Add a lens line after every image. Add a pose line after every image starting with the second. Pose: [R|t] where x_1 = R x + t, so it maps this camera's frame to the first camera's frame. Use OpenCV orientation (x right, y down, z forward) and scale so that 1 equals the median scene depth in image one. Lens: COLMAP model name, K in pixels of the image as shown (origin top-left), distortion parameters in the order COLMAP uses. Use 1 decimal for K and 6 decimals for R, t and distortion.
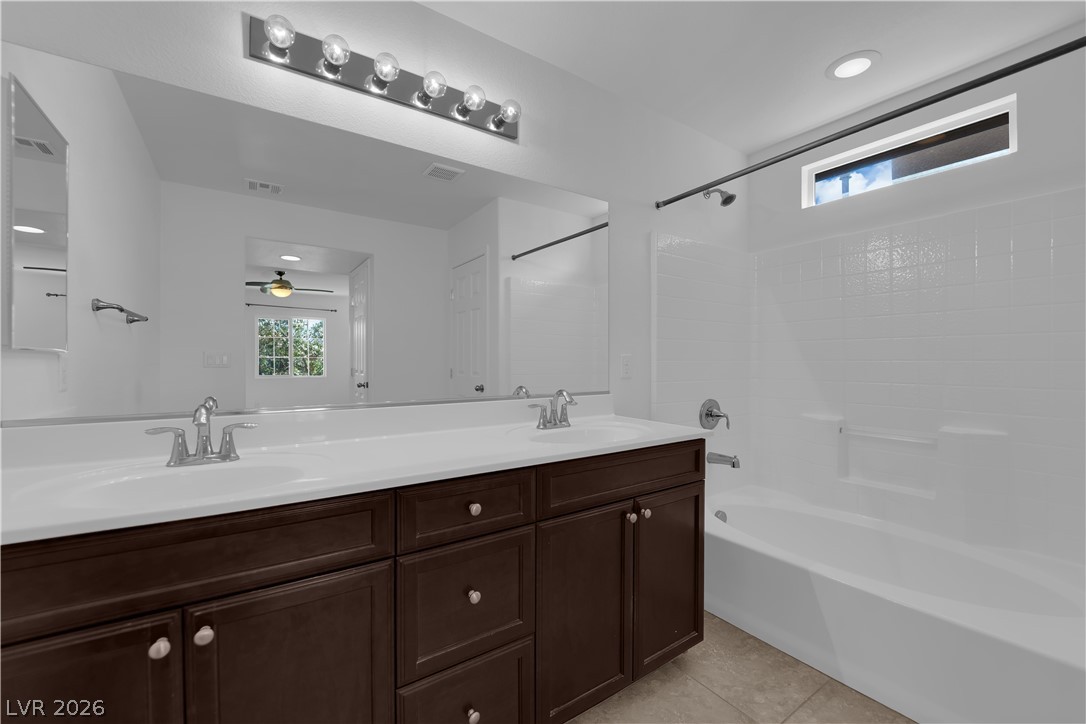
lens RADIAL K [[437.2, 0, 538.6], [0, 437.2, 363.9], [0, 0, 1]] dist [-0.009614, -0.003657]
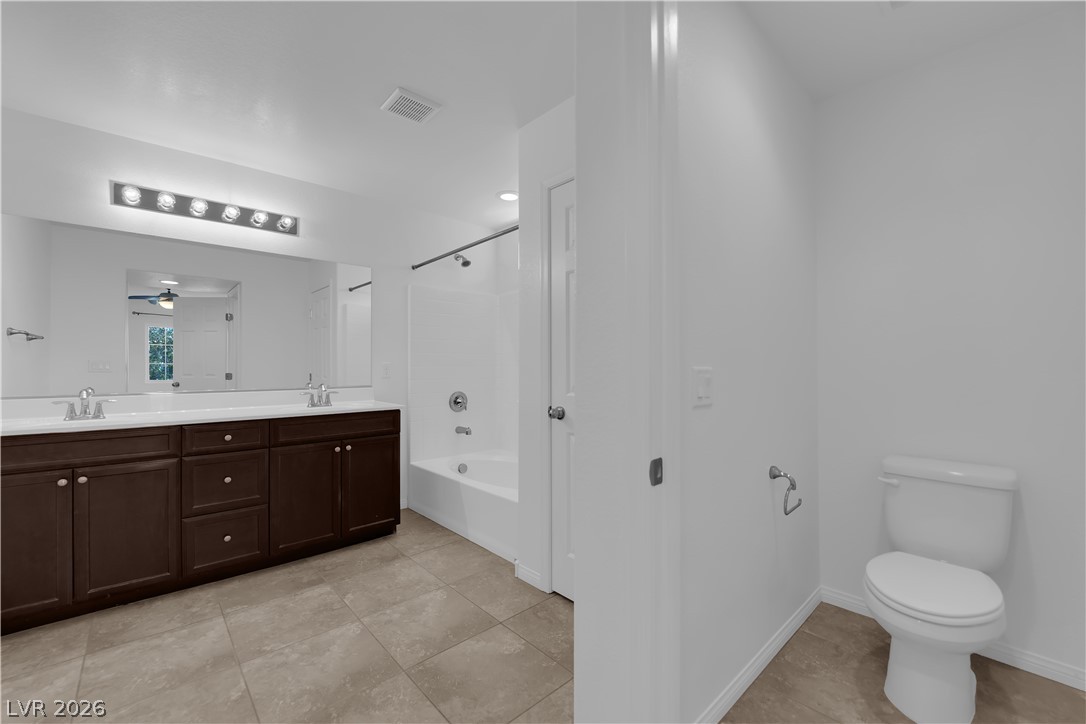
lens RADIAL K [[437.2, 0, 538.6], [0, 437.2, 363.9], [0, 0, 1]] dist [-0.009614, -0.003657]
pose [[0.989524, -0.000691, 0.144365, 0.575964], [0.002404, 0.999929, -0.011696, 0.002659], [-0.144347, 0.011921, 0.989455, -0.720922]]
